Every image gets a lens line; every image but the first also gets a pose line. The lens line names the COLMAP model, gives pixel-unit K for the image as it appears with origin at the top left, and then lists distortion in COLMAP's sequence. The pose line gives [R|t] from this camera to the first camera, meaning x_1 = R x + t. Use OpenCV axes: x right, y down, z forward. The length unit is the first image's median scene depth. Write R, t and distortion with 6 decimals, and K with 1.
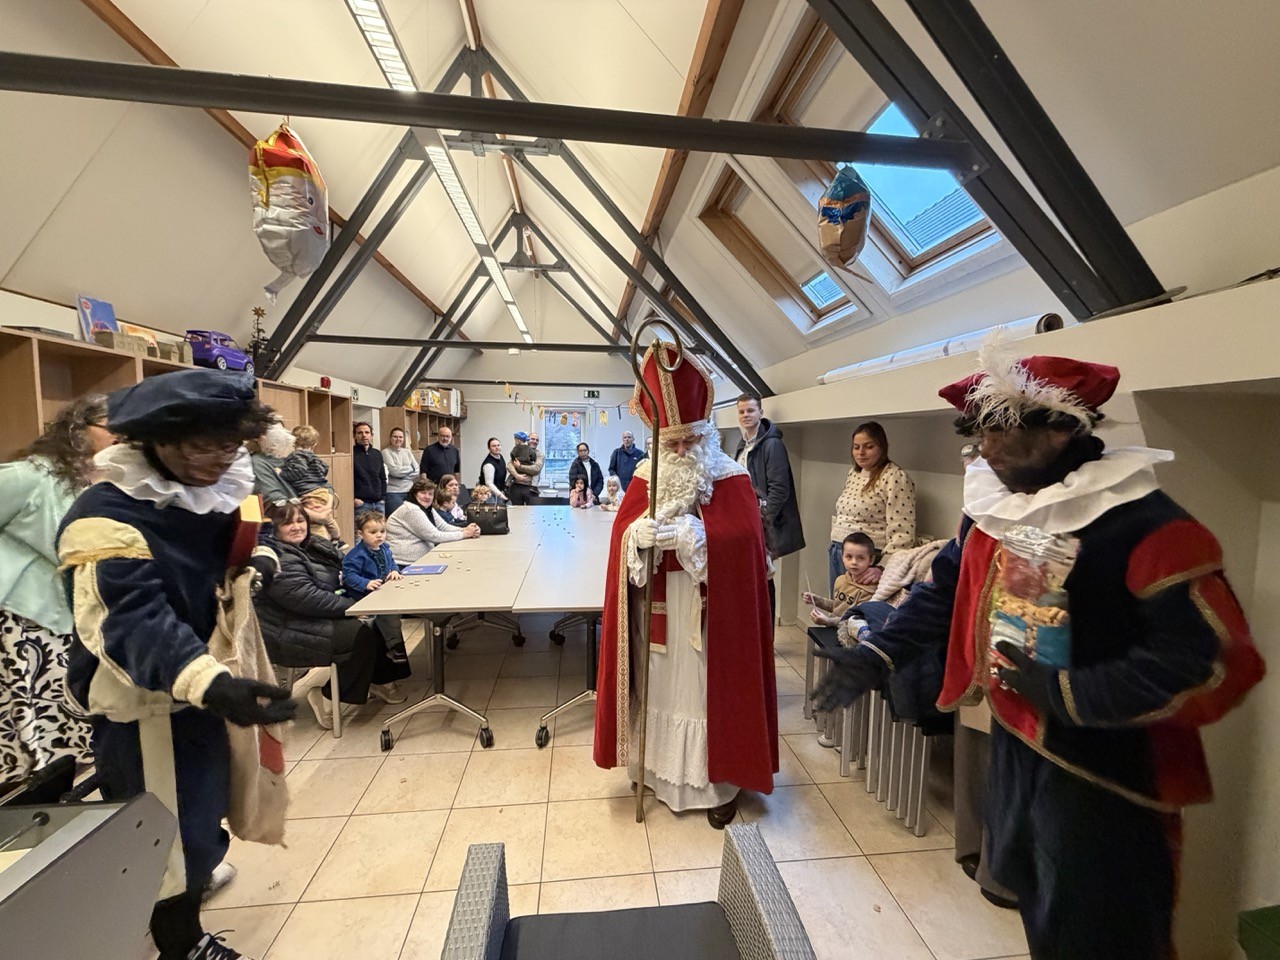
lens RADIAL K [[507.5, 0, 636.6], [0, 507.5, 479.0], [0, 0, 1]] dist [-0.001386, 0.000309]
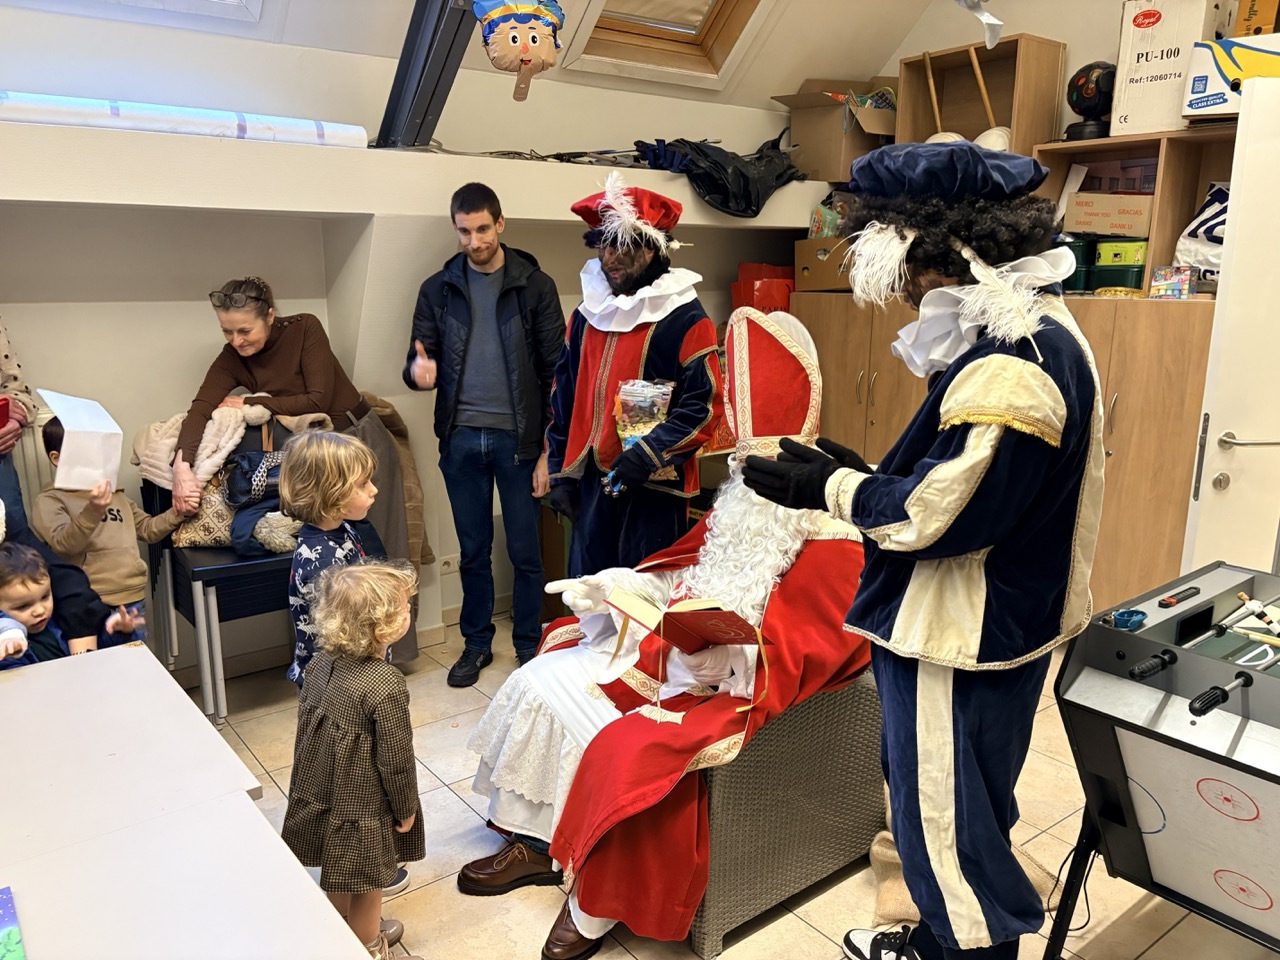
lens RADIAL K [[966.1, 0, 625.0], [0, 966.1, 484.2], [0, 0, 1]] dist [0.025176, -0.016688]
pose [[-0.515131, -0.200972, 0.833217, -0.602996], [0.055696, 0.962219, 0.266520, -0.058318], [-0.855300, 0.183699, -0.484475, 0.780574]]
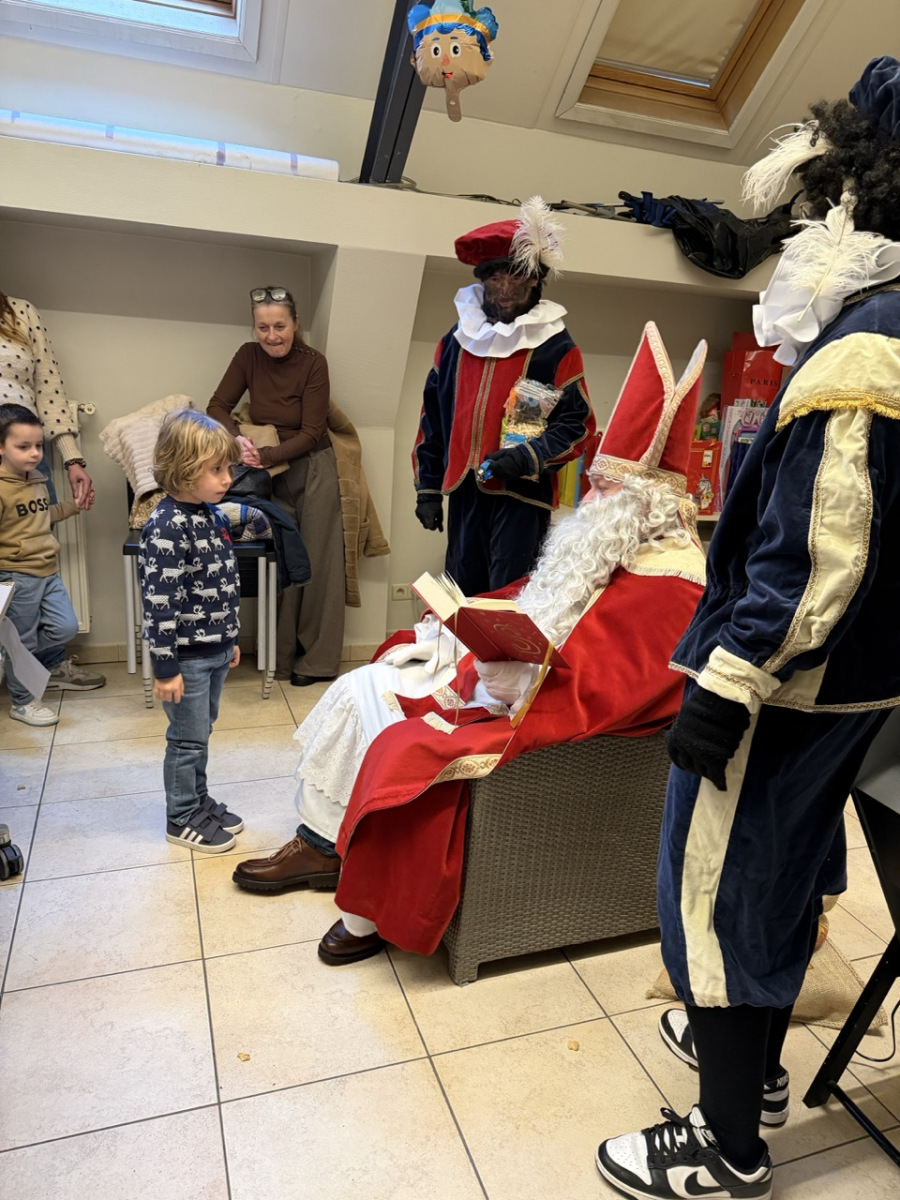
lens RADIAL K [[852.4, 0, 458.6], [0, 852.4, 605.6], [0, 0, 1]] dist [0.008652, -0.013594]
pose [[-0.235112, -0.293274, 0.926668, -0.601897], [0.001824, 0.953258, 0.302152, 0.016246], [-0.971967, 0.072730, -0.223587, 0.586617]]
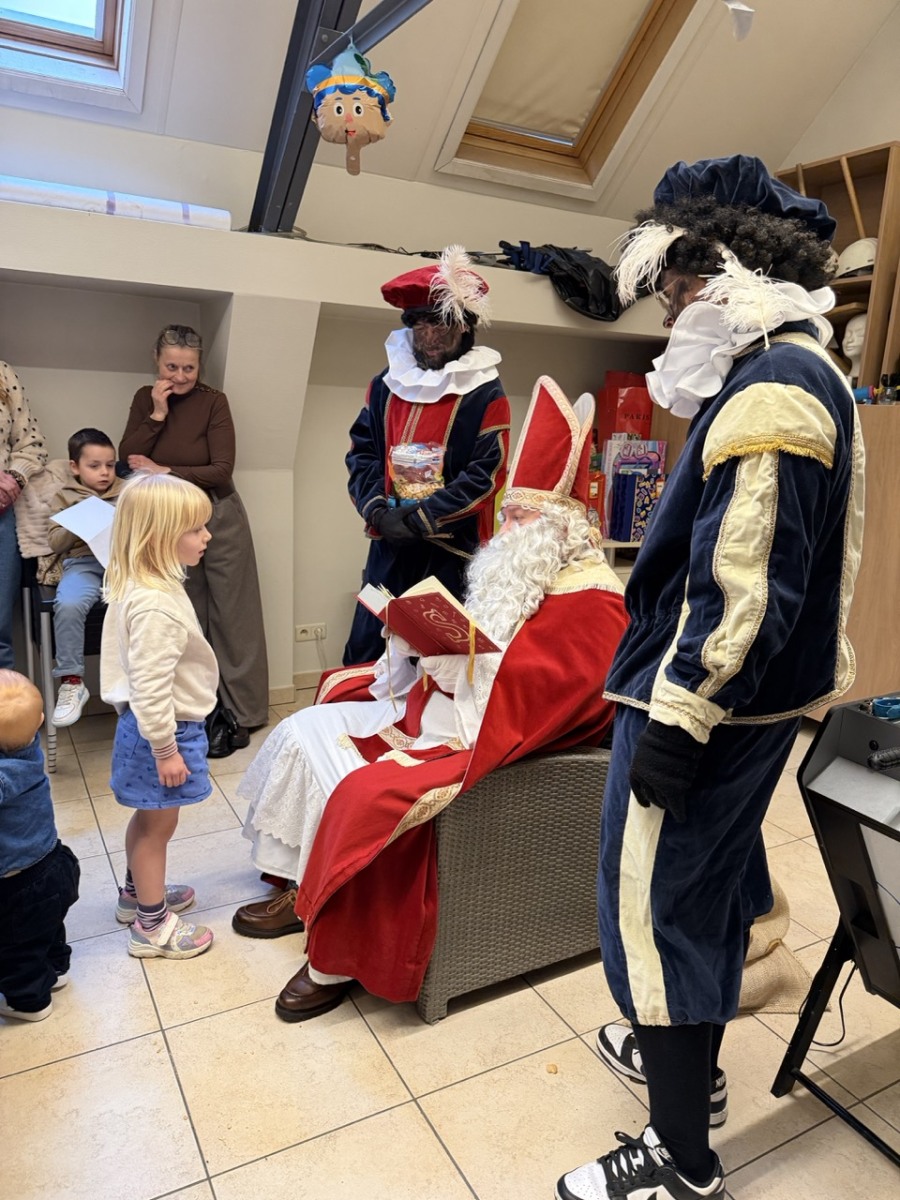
lens RADIAL K [[852.4, 0, 444.3], [0, 852.4, 600.2], [0, 0, 1]] dist [0.008652, -0.013594]
pose [[-0.382656, -0.232908, 0.894052, -0.595432], [0.018347, 0.965596, 0.259399, 0.009736], [-0.923709, 0.115664, -0.365218, 0.642400]]
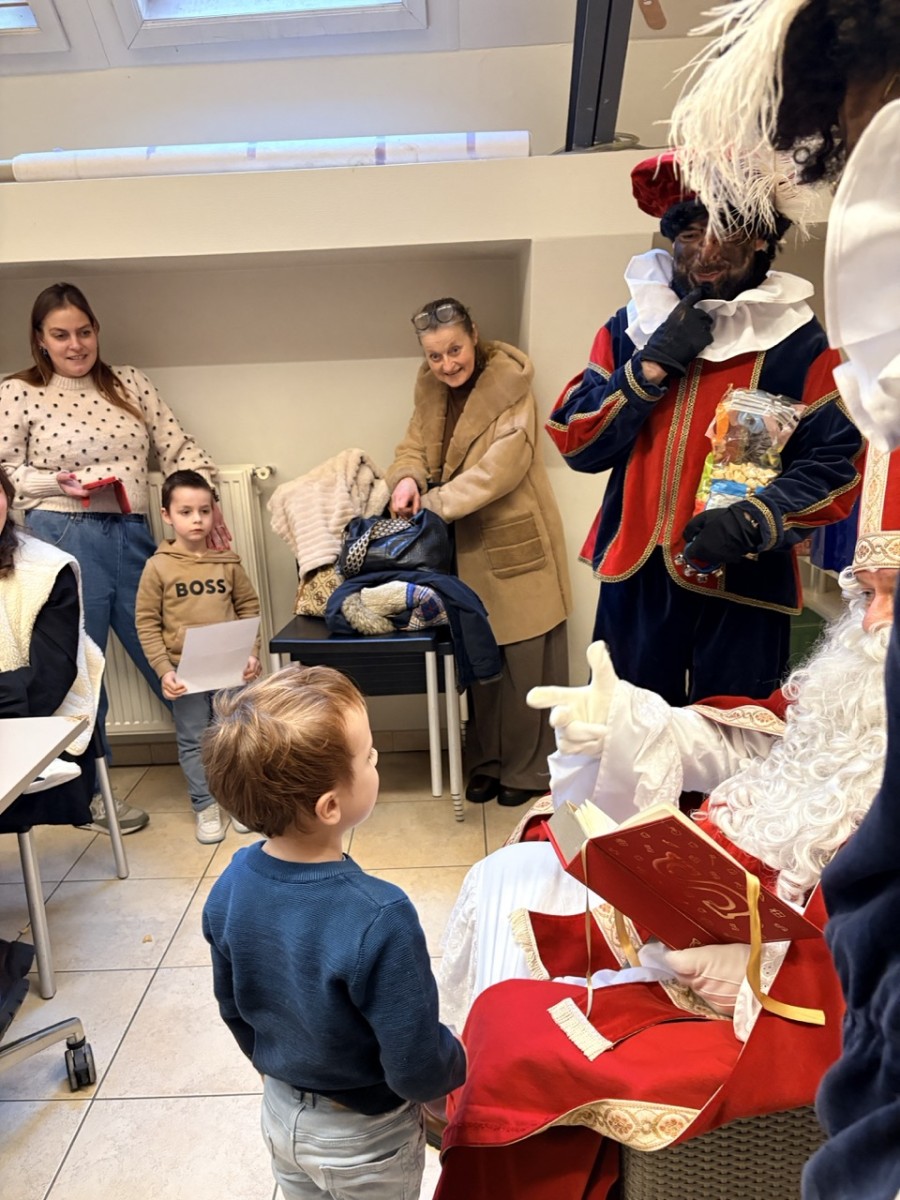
lens RADIAL K [[905.7, 0, 447.9], [0, 905.7, 600.2], [0, 0, 1]] dist [0.025176, -0.016688]
pose [[0.111896, -0.258974, 0.959381, -0.413908], [0.120191, 0.961883, 0.245631, 0.017733], [-0.986425, 0.087823, 0.138757, 0.472265]]
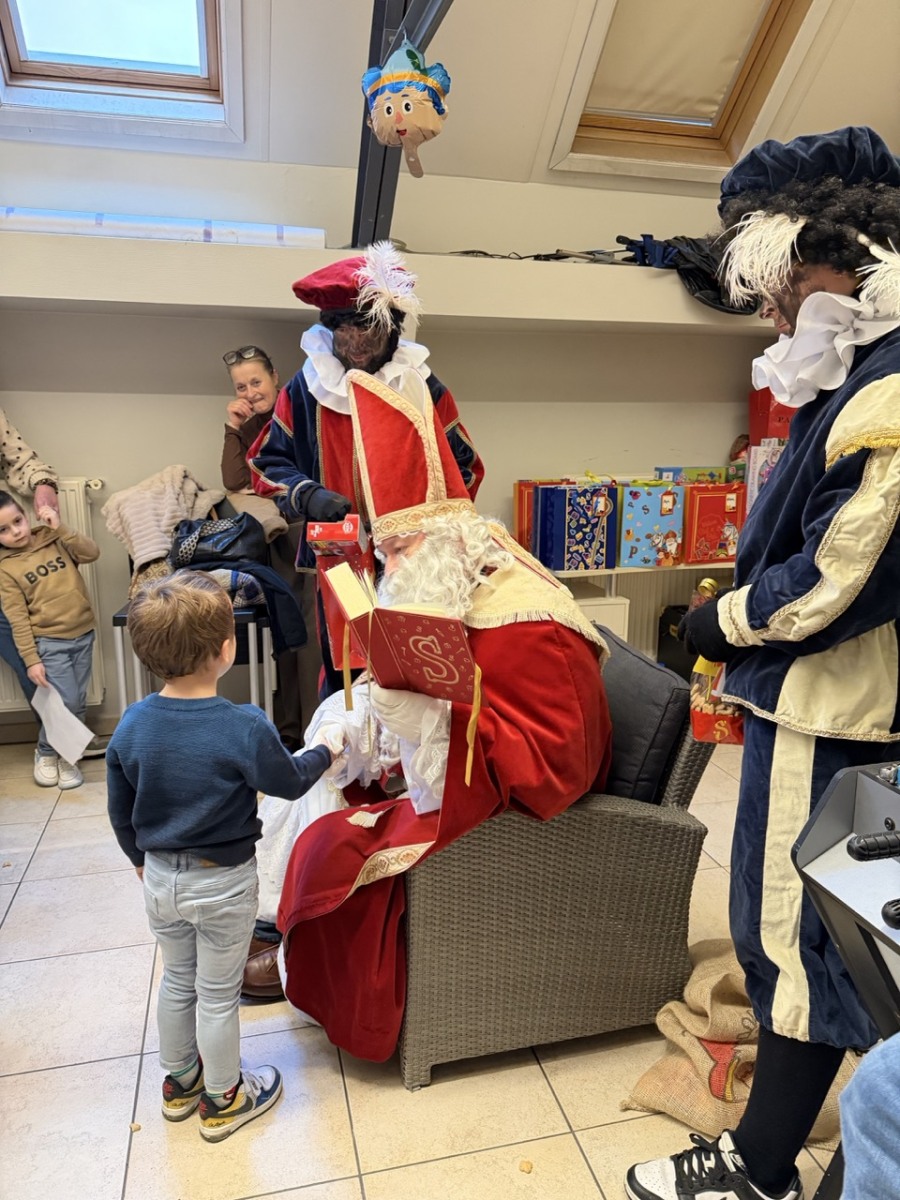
lens RADIAL K [[852.4, 0, 453.9], [0, 852.4, 605.5], [0, 0, 1]] dist [0.008652, -0.013594]
pose [[-0.141322, -0.221639, 0.964834, -0.585292], [0.062857, 0.970640, 0.232179, 0.027393], [-0.987966, 0.093459, -0.123241, 0.489766]]
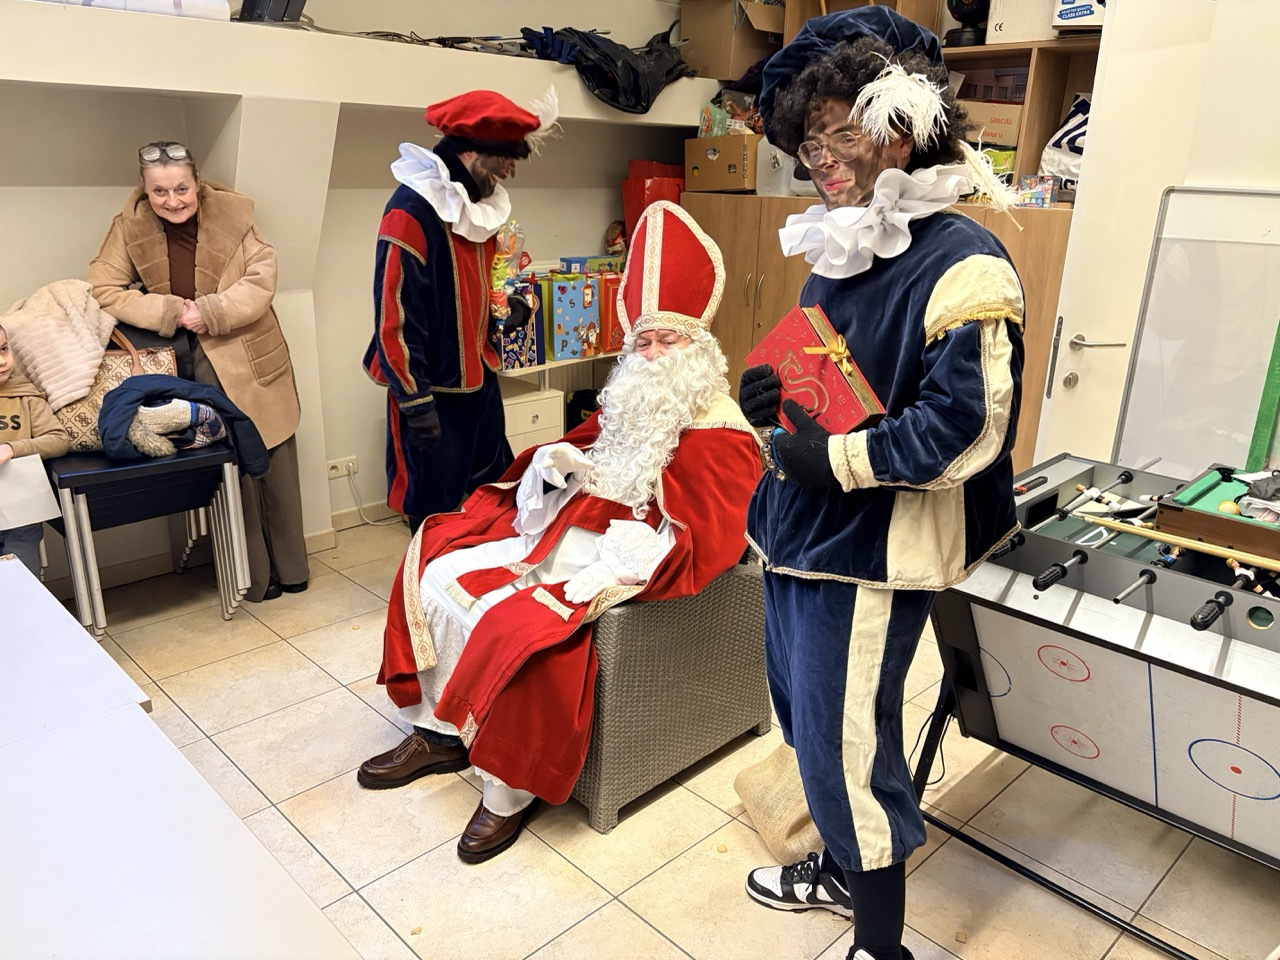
lens RADIAL K [[966.1, 0, 646.4], [0, 966.1, 479.5], [0, 0, 1]] dist [0.025176, -0.016688]
pose [[-0.622365, -0.269452, 0.734886, -0.612763], [0.023239, 0.932104, 0.361444, -0.059258], [-0.782382, 0.242028, -0.573847, 0.788533]]
